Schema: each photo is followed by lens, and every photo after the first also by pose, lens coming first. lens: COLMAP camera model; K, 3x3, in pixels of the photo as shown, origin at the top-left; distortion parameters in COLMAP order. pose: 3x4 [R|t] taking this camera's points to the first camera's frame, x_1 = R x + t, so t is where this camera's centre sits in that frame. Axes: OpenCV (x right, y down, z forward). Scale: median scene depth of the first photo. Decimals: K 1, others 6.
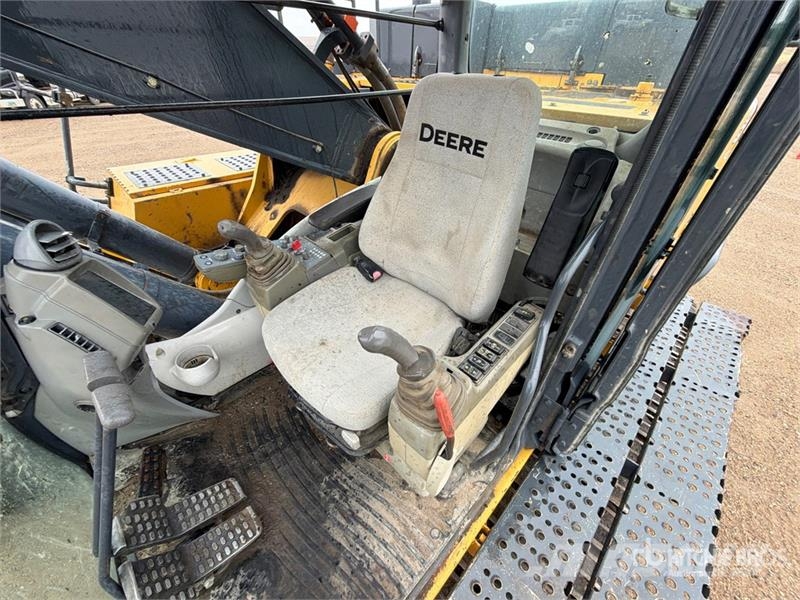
lens RADIAL K [[317.5, 0, 400.0], [0, 317.5, 300.0], [0, 0, 1]] dist [0.000308, -0.000250]
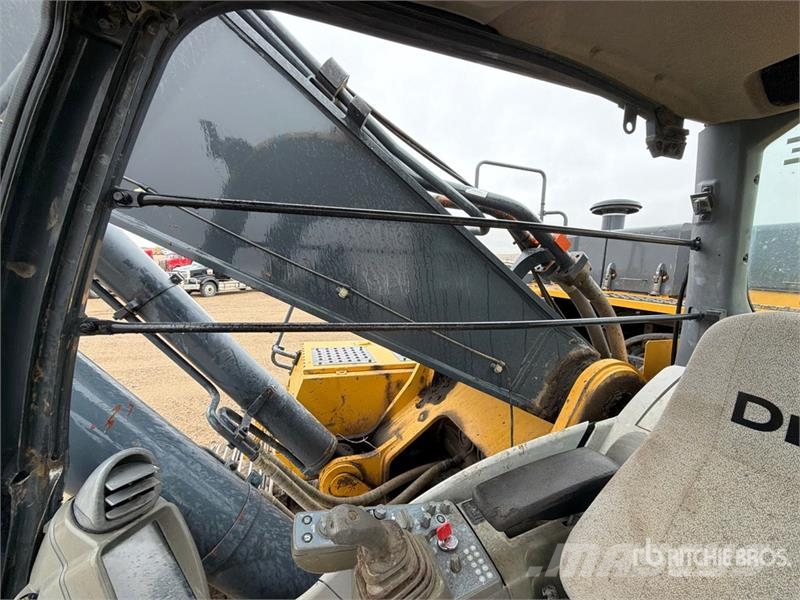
lens RADIAL K [[317.5, 0, 400.0], [0, 317.5, 300.0], [0, 0, 1]] dist [0.000308, -0.000250]
pose [[0.887811, 0.064911, -0.455607, -0.127235], [-0.293364, 0.842605, -0.451612, -0.196750], [0.354582, 0.534605, 0.767117, 0.229858]]
